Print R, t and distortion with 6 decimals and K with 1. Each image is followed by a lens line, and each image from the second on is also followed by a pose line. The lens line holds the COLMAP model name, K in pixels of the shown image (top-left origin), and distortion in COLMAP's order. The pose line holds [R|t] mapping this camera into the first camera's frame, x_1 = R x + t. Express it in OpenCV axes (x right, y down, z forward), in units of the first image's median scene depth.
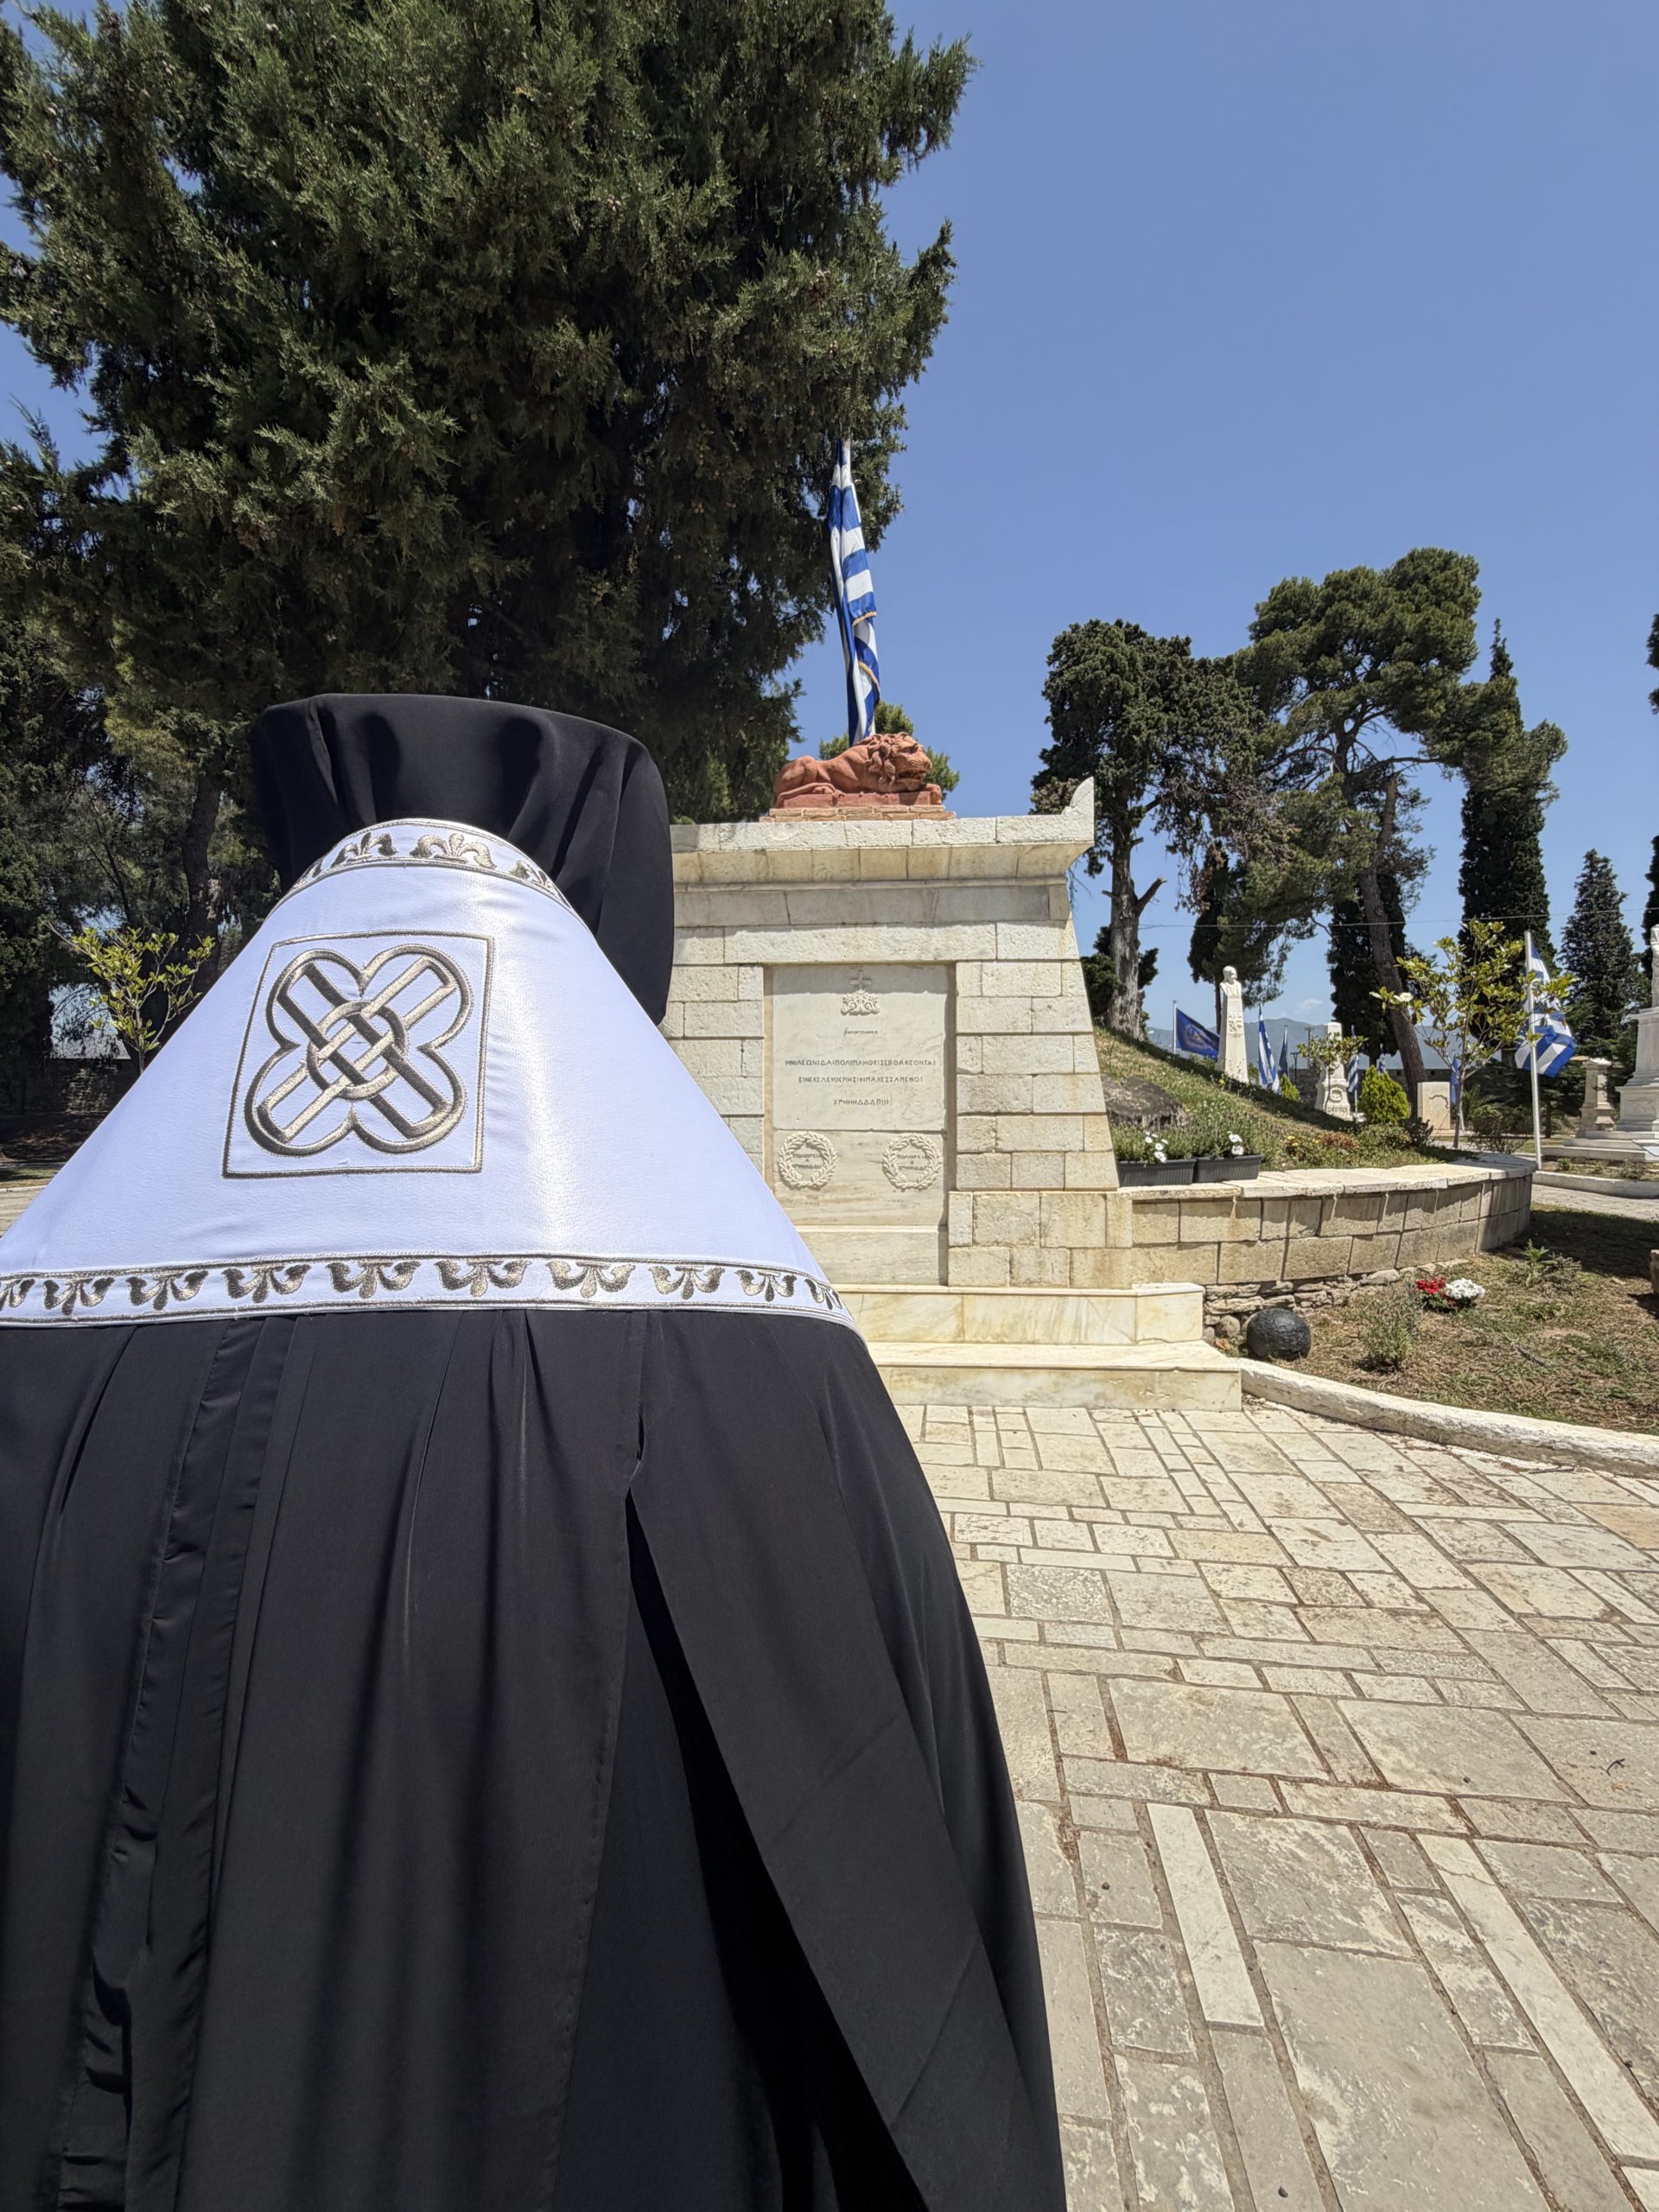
lens RADIAL K [[894.7, 0, 837.2], [0, 894.7, 1099.6], [0, 0, 1]] dist [0.000816, 0.000012]
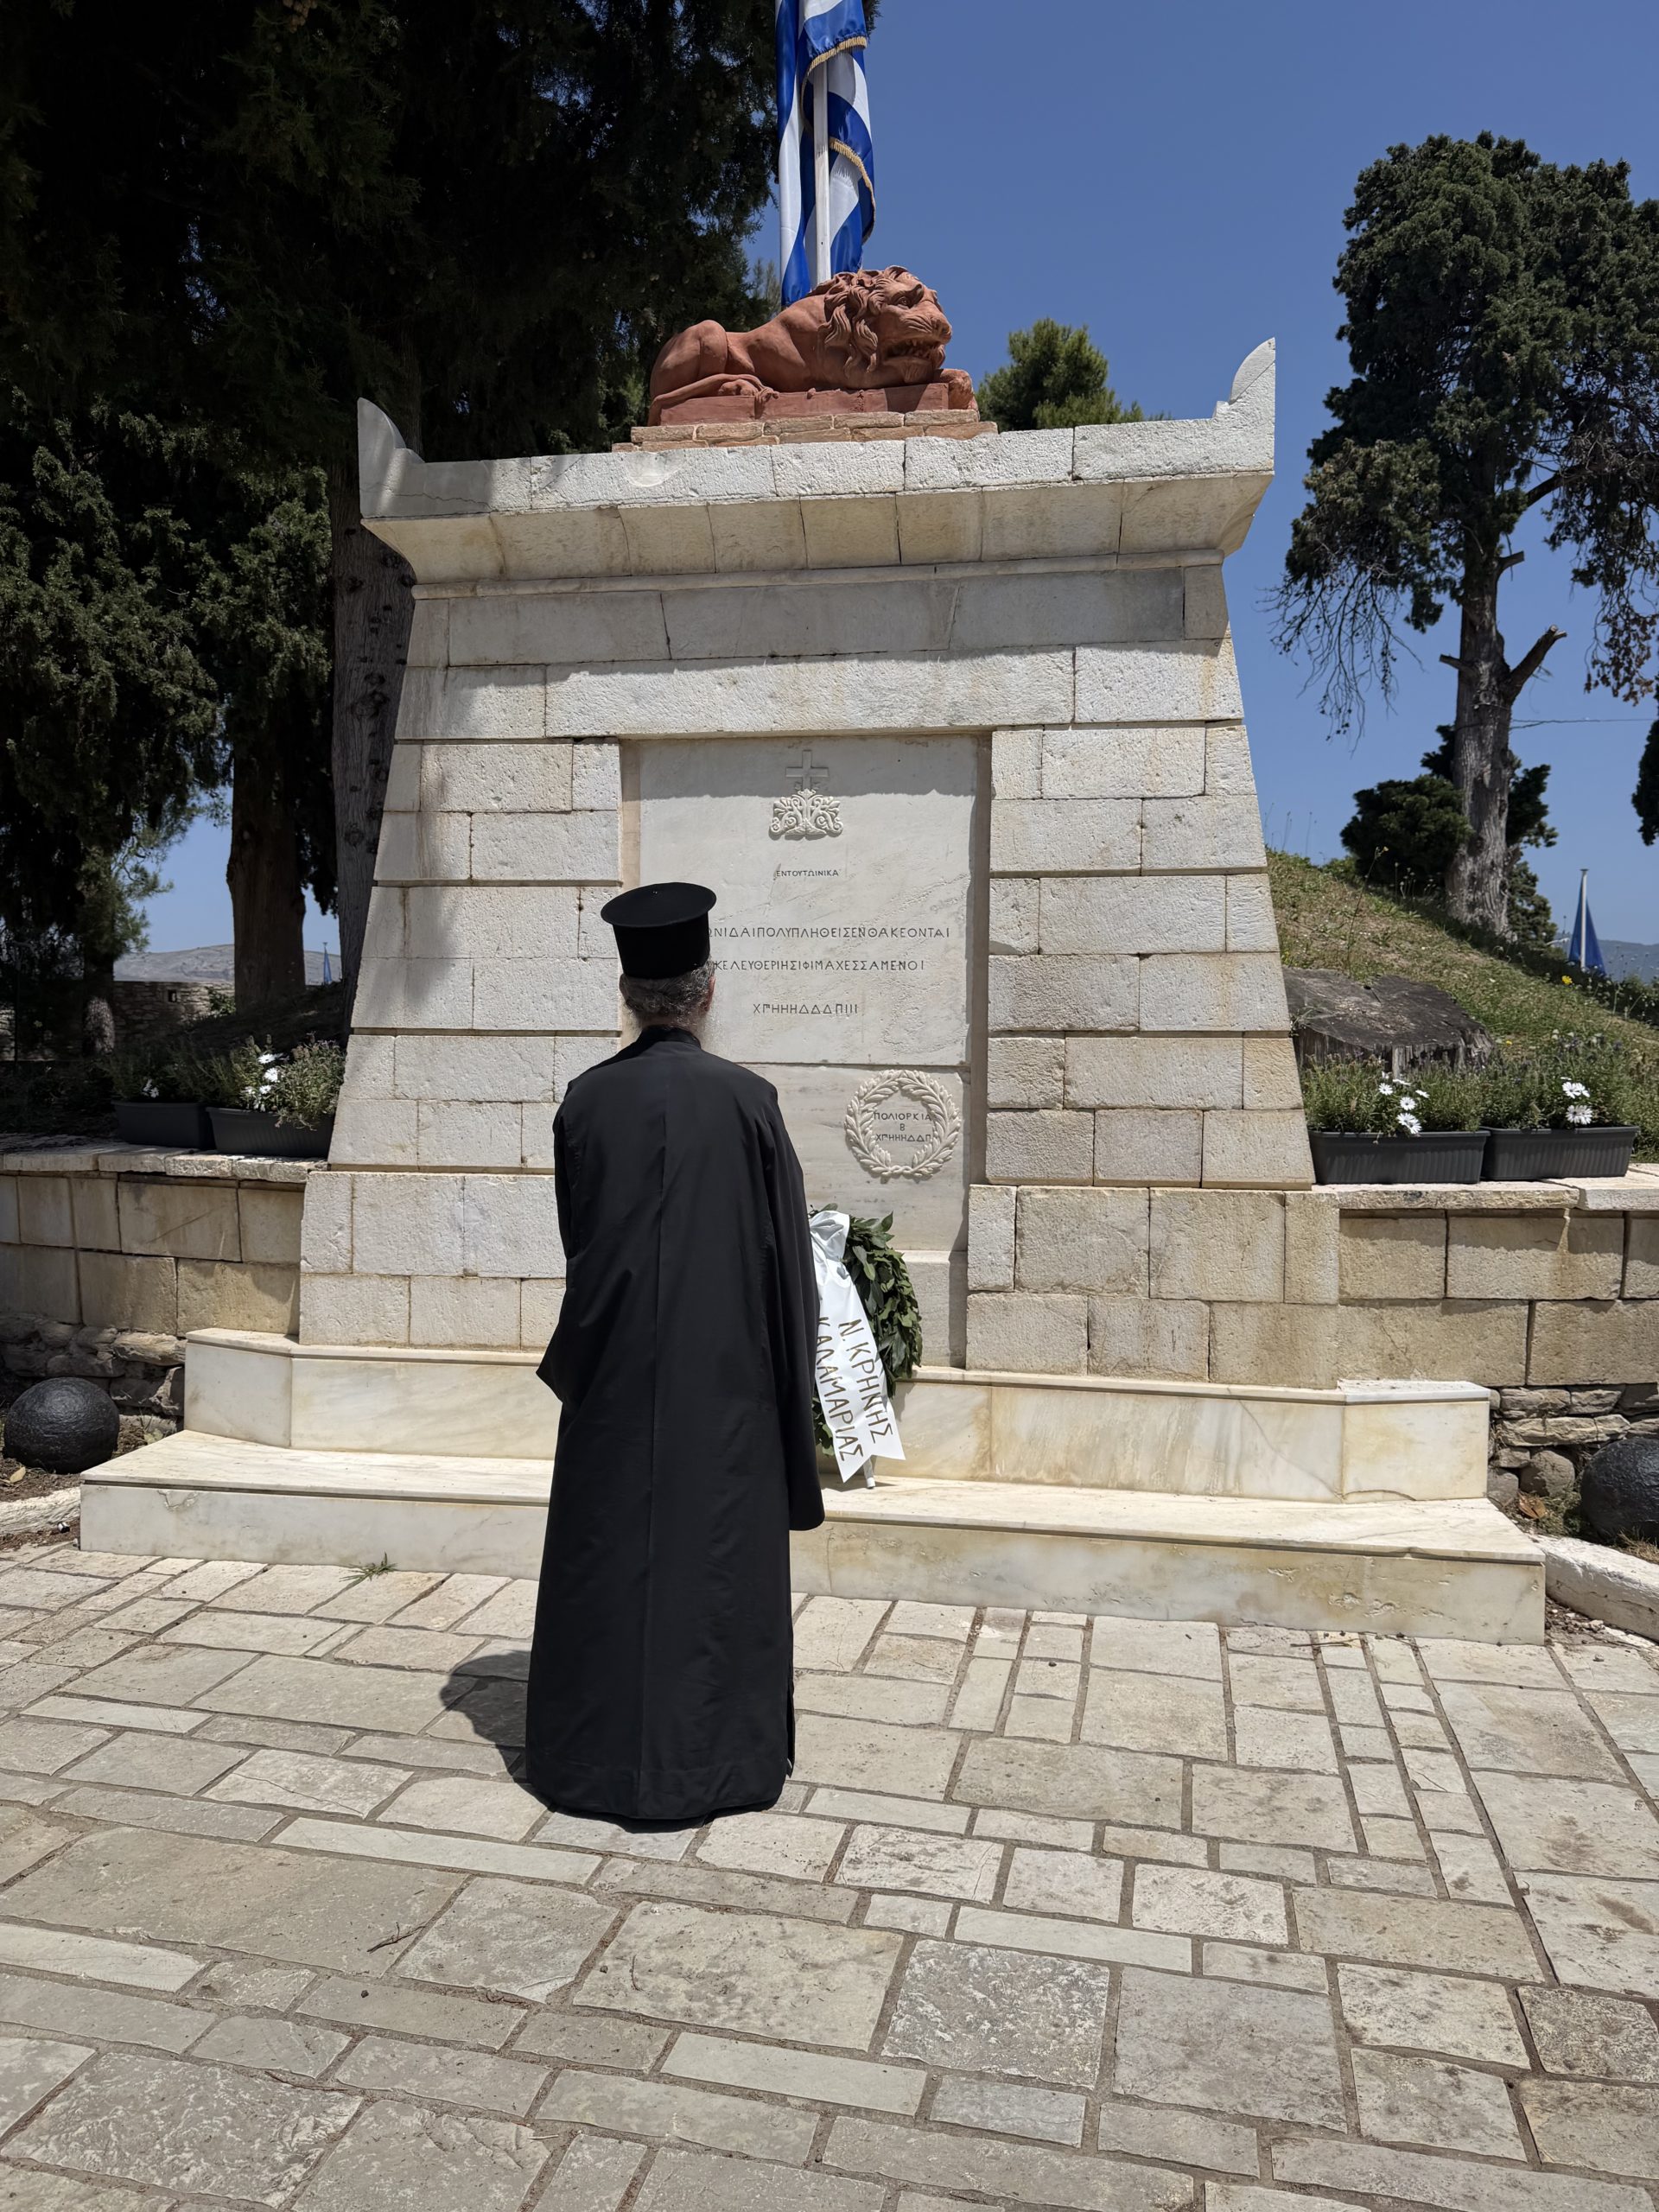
lens RADIAL K [[1589.1, 0, 829.5], [0, 1589.1, 1106.0], [0, 0, 1]] dist [0.011853, -0.020158]
pose [[0.995106, 0.014125, -0.097799, 0.130530], [-0.011433, 0.999542, 0.028033, 0.033500], [0.098150, -0.026778, 0.994811, 0.101608]]
